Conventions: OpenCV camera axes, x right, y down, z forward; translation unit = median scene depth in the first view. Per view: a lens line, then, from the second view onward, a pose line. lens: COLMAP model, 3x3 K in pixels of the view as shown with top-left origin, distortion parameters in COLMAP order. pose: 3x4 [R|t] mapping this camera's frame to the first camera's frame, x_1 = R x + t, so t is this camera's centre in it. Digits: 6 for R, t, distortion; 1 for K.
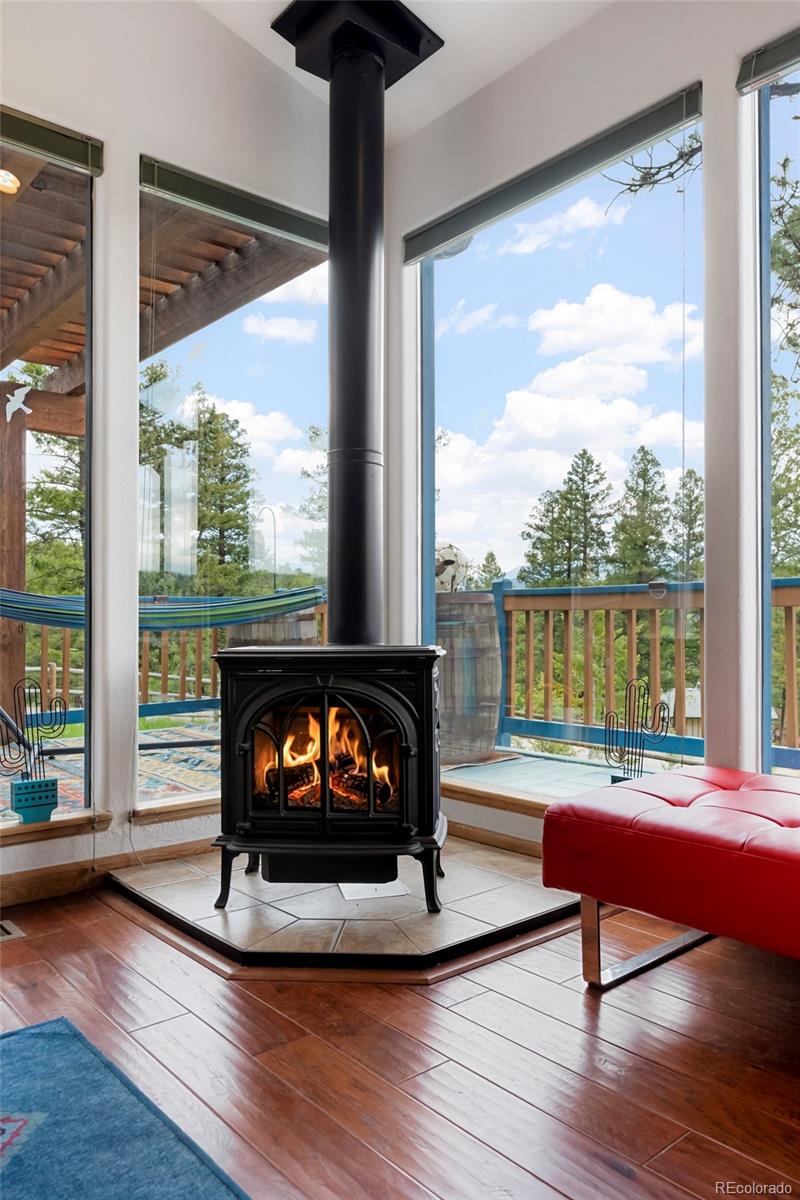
lens RADIAL K [[857.0, 0, 398.6], [0, 857.0, 606.6], [0, 0, 1]] dist [0.001036, 0.000416]
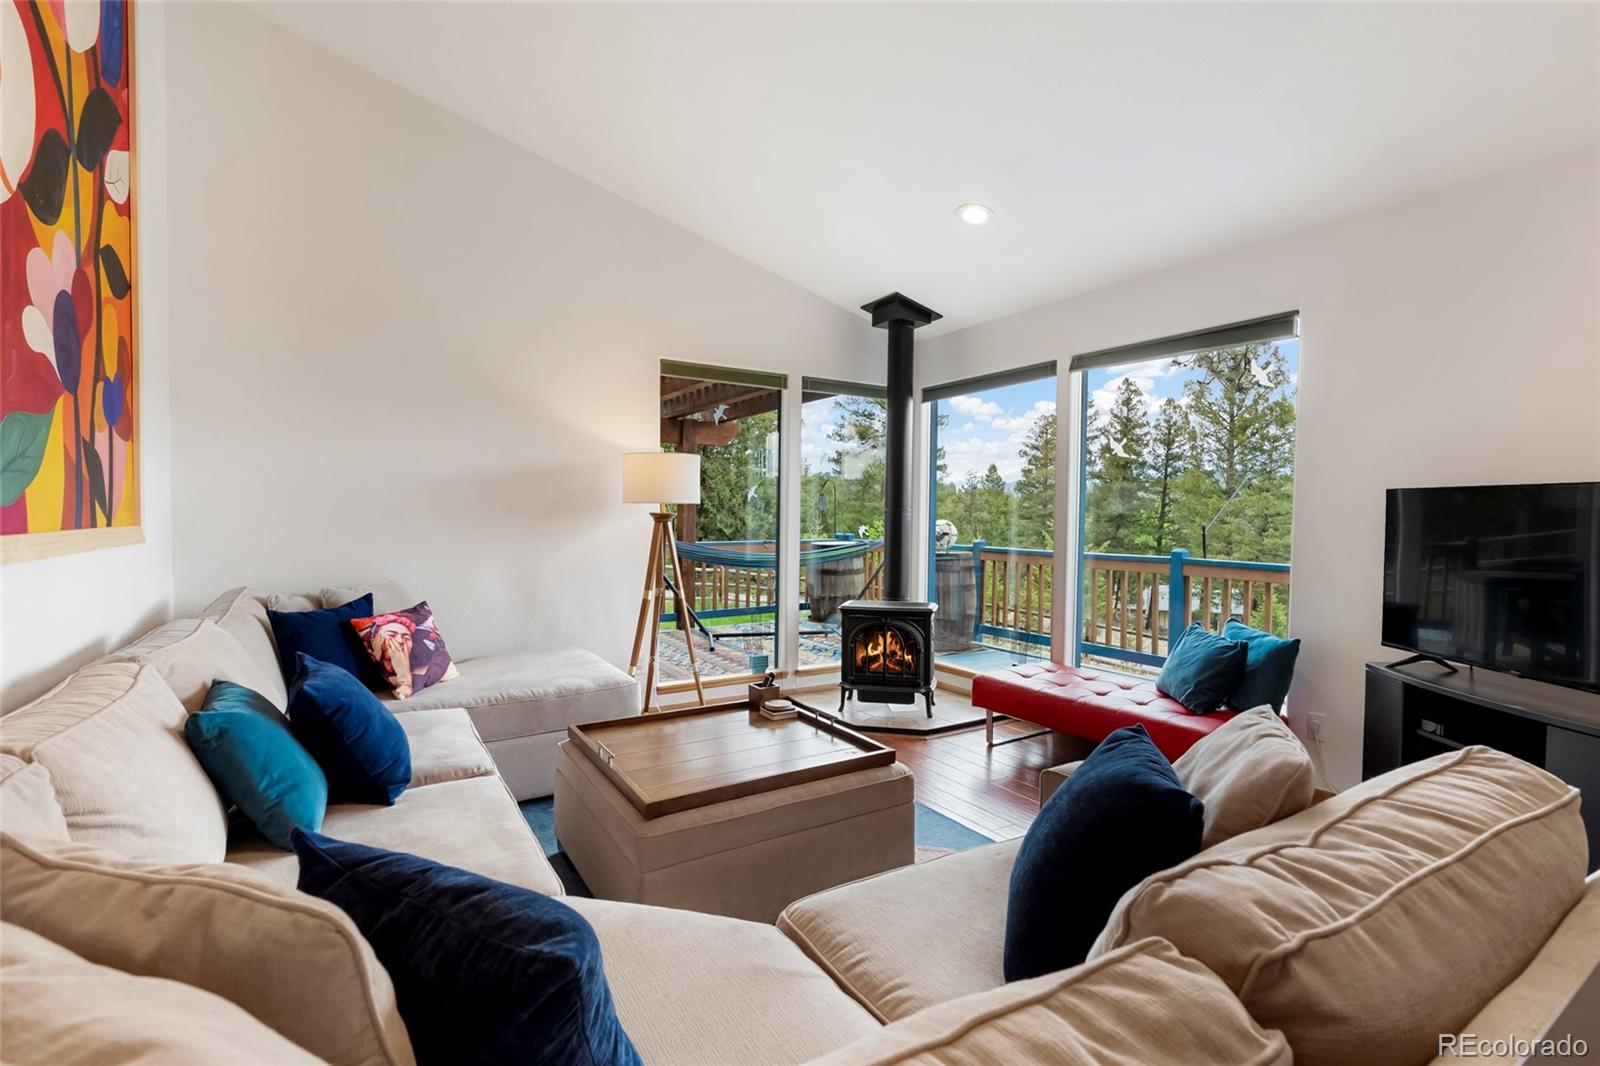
lens RADIAL K [[733.5, 0, 805.4], [0, 733.5, 532.3], [0, 0, 1]] dist [-0.009247, 0.002980]
pose [[0.989475, 0.019019, -0.143447, -0.015355], [-0.013538, 0.999144, 0.039092, -0.204310], [0.144068, -0.036739, 0.988886, -0.912762]]
